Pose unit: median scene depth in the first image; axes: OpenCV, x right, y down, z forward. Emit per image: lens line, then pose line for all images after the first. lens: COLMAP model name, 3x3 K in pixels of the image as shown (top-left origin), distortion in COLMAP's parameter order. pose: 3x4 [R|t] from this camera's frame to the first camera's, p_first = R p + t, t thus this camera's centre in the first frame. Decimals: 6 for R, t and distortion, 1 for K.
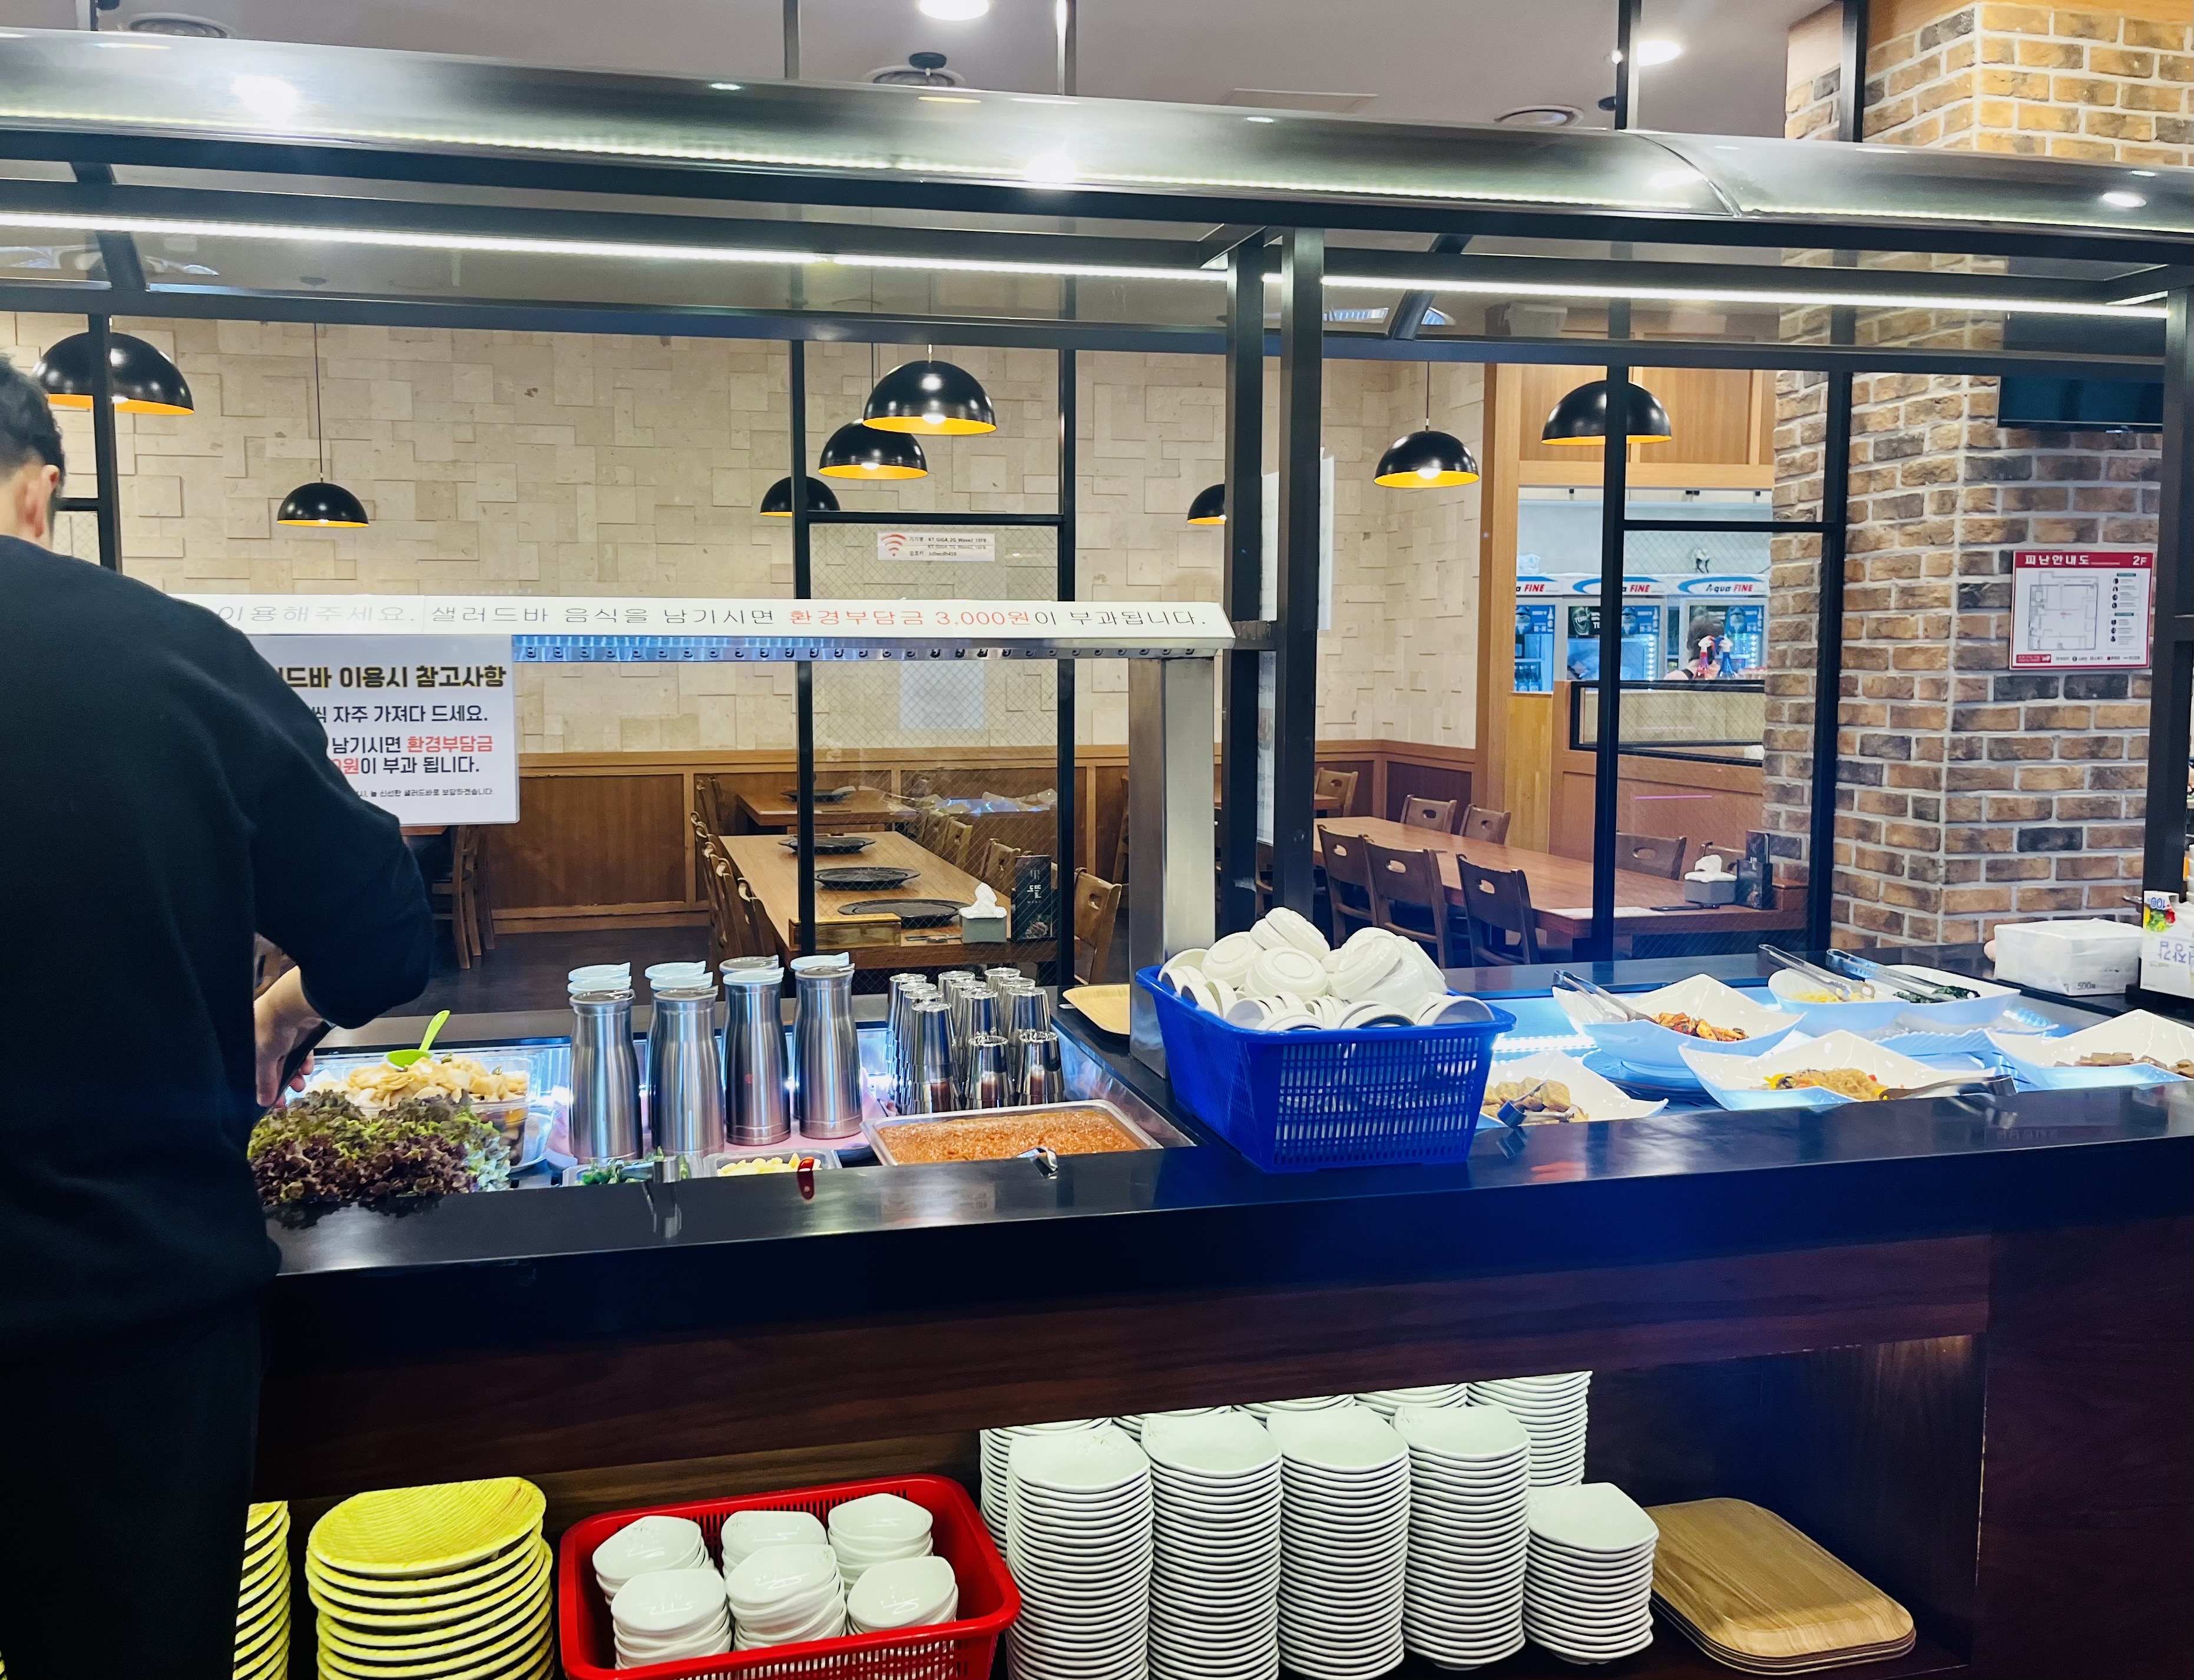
lens RADIAL K [[1802.8, 0, 1097.0], [0, 1802.8, 840.0], [0, 0, 1]] dist [-0.015189, -0.000794]
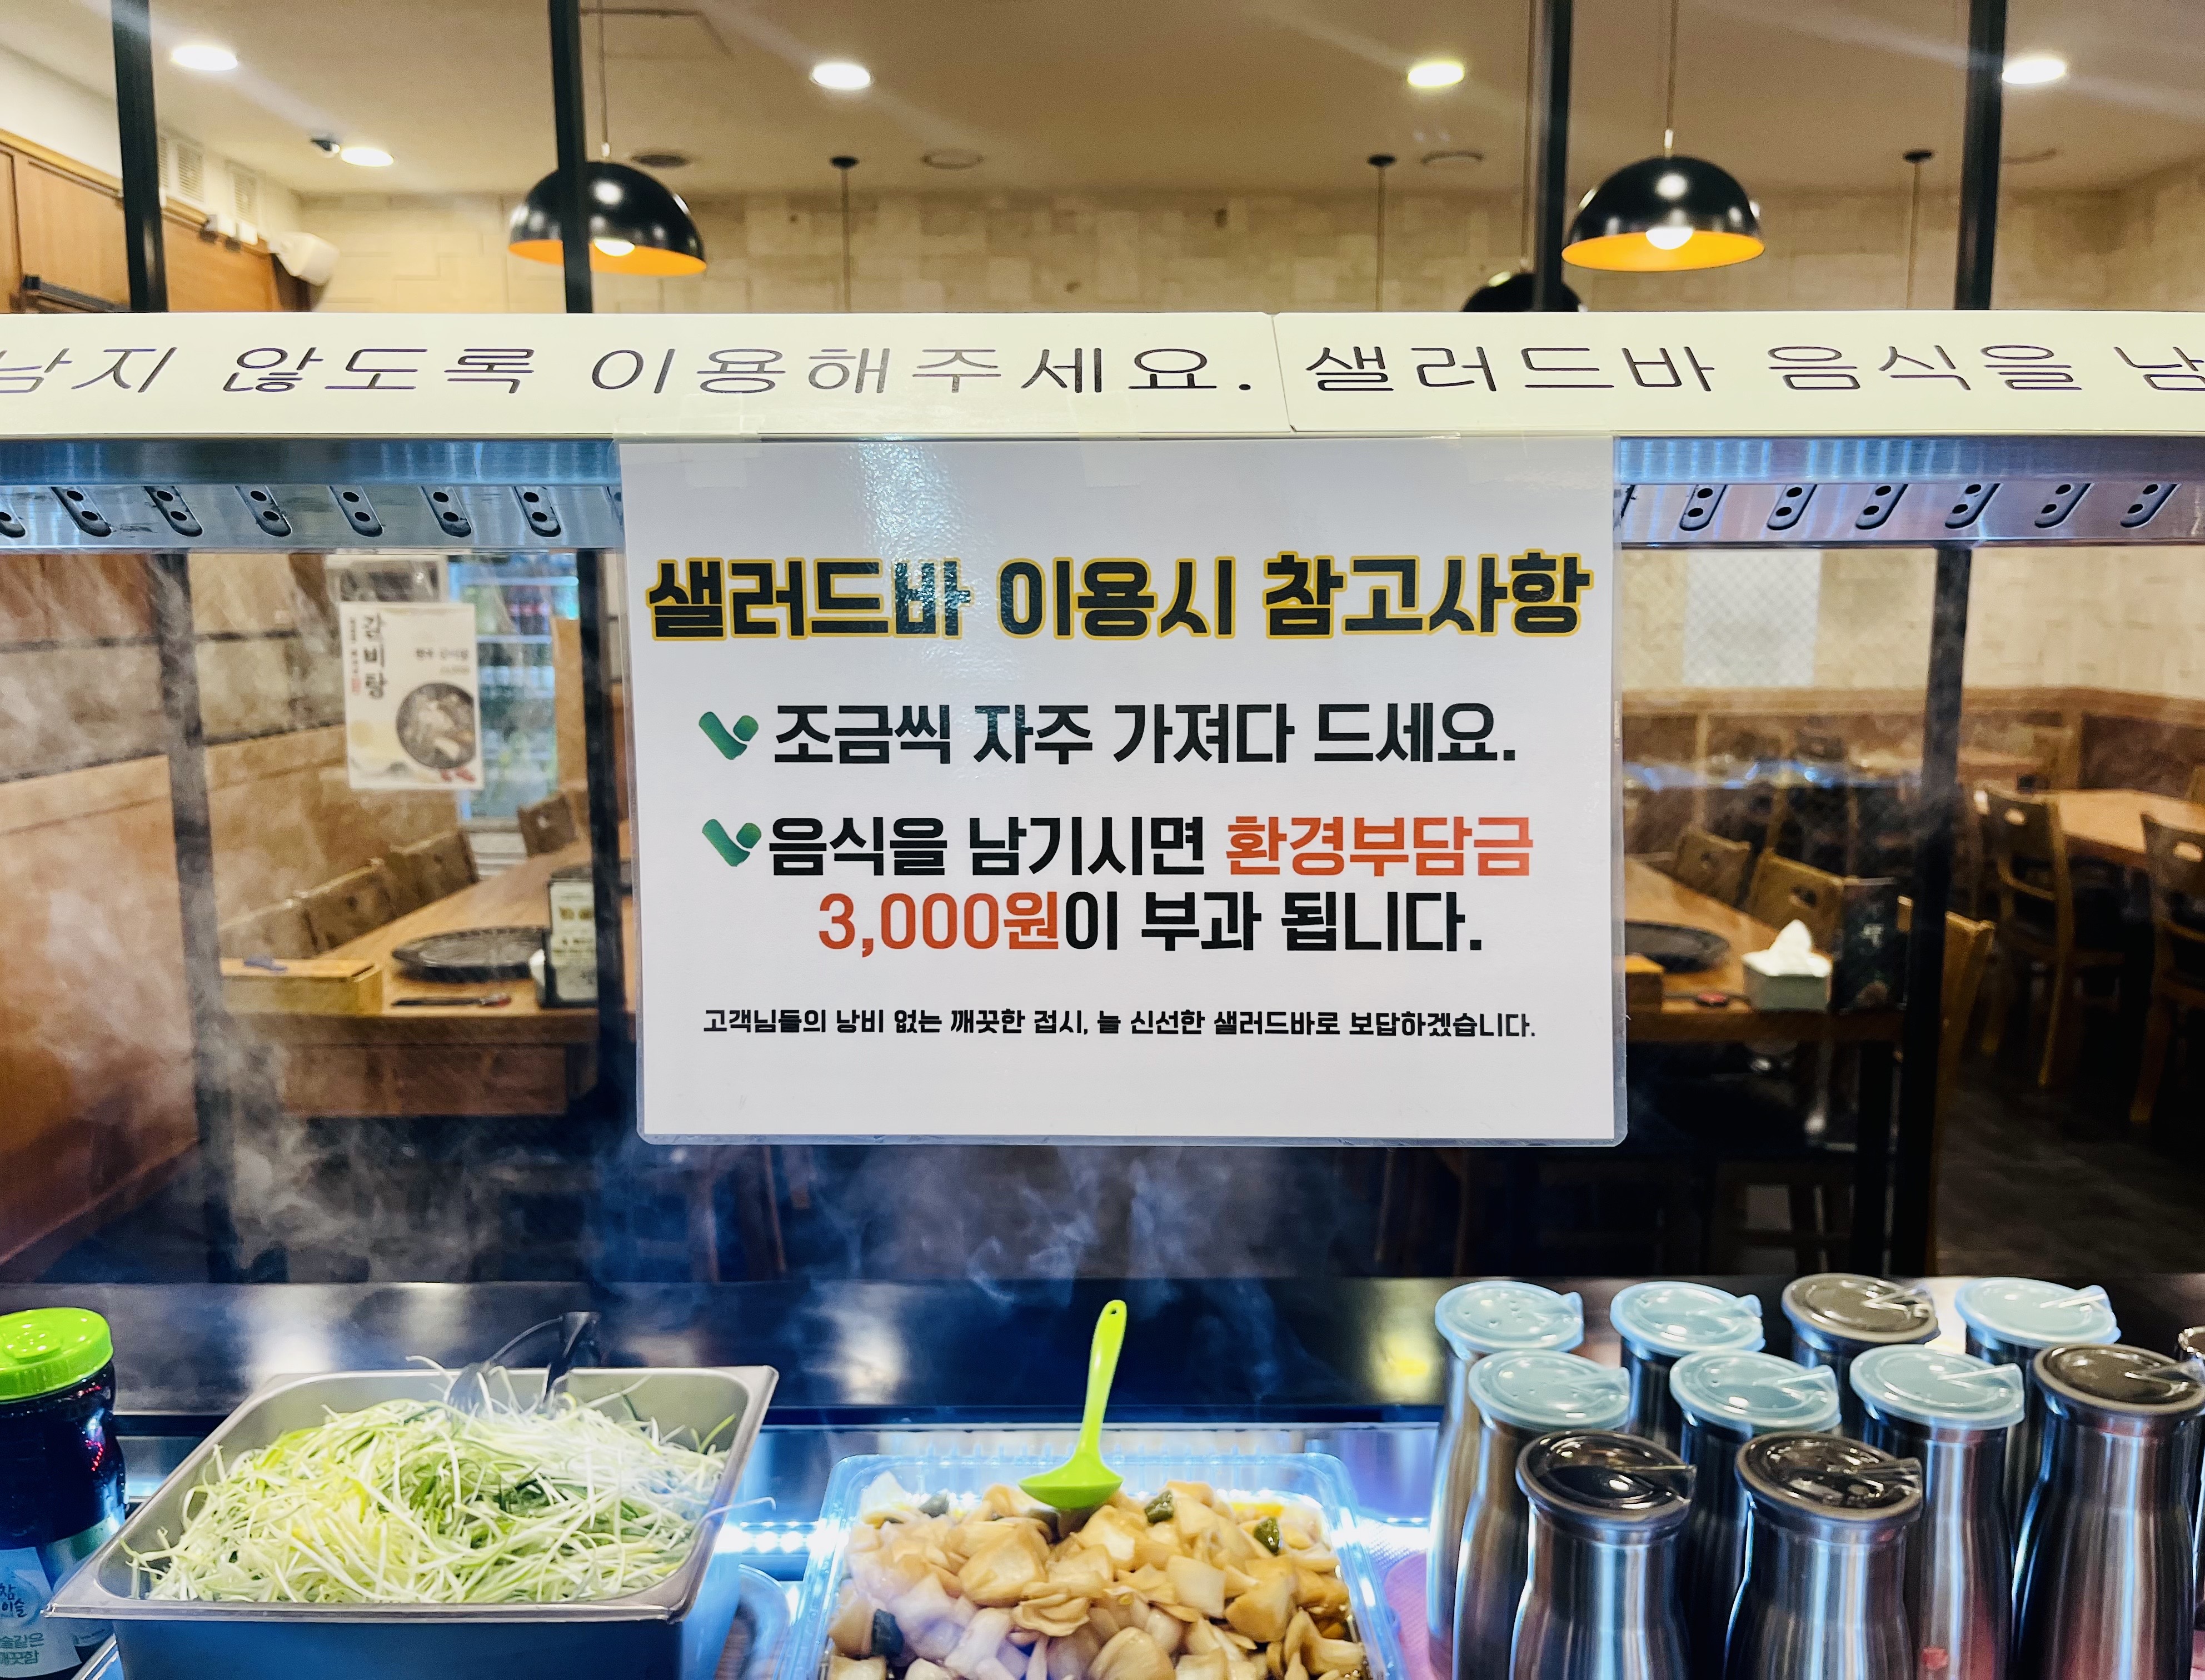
lens RADIAL K [[1811.5, 0, 1102.5], [0, 1811.5, 840.0], [0, 0, 1]] dist [-0.015189, -0.000794]
pose [[0.965318, 0.028493, -0.259516, -0.329122], [-0.019104, 0.999071, 0.038633, -0.063902], [0.260376, -0.032335, 0.964966, 0.726678]]
